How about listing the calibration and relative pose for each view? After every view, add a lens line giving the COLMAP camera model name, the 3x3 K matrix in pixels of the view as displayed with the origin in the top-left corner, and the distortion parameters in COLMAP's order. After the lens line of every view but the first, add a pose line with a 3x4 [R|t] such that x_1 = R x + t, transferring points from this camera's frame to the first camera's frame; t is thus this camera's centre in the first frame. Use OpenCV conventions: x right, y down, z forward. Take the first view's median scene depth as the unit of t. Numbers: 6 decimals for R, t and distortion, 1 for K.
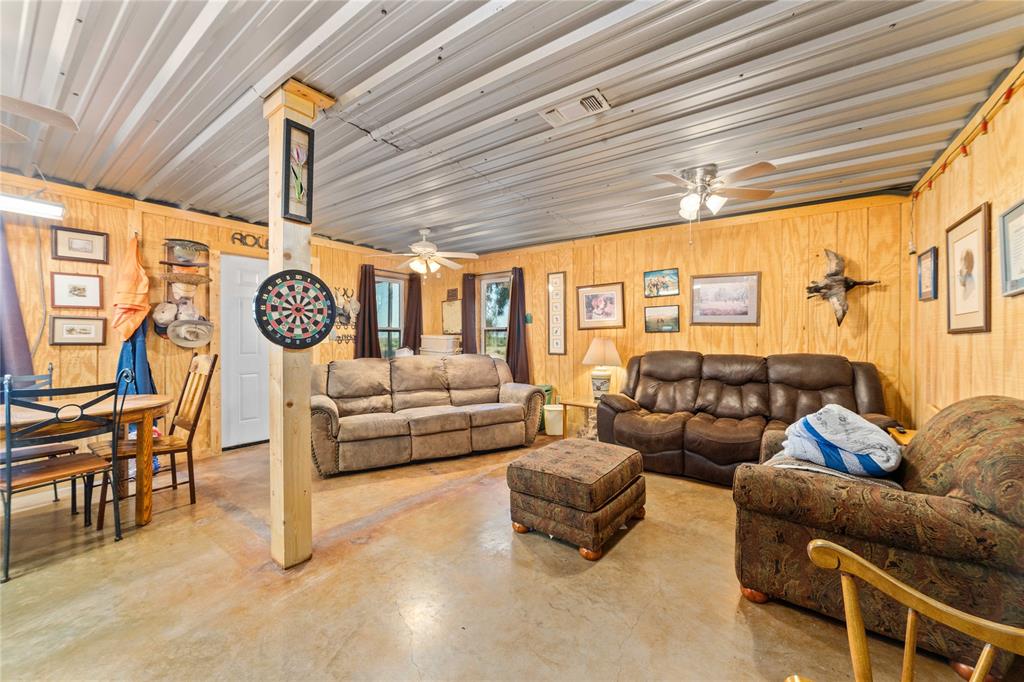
lens RADIAL K [[393.5, 0, 509.8], [0, 393.5, 335.6], [0, 0, 1]] dist [-0.001010, 0.000213]
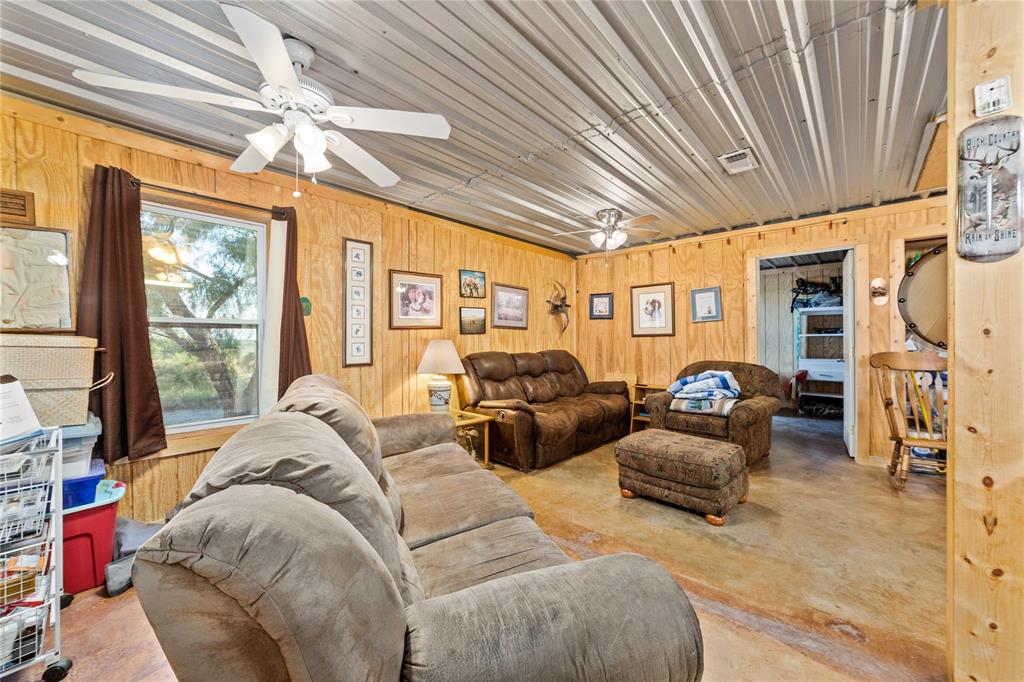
lens RADIAL K [[393.5, 0, 510.0], [0, 393.5, 342.4], [0, 0, 1]] dist [-0.001010, 0.000213]
pose [[0.105894, -0.012760, 0.994296, -0.564893], [-0.000112, 0.999918, 0.012844, 0.000274], [-0.994377, -0.001471, 0.105883, 0.762445]]
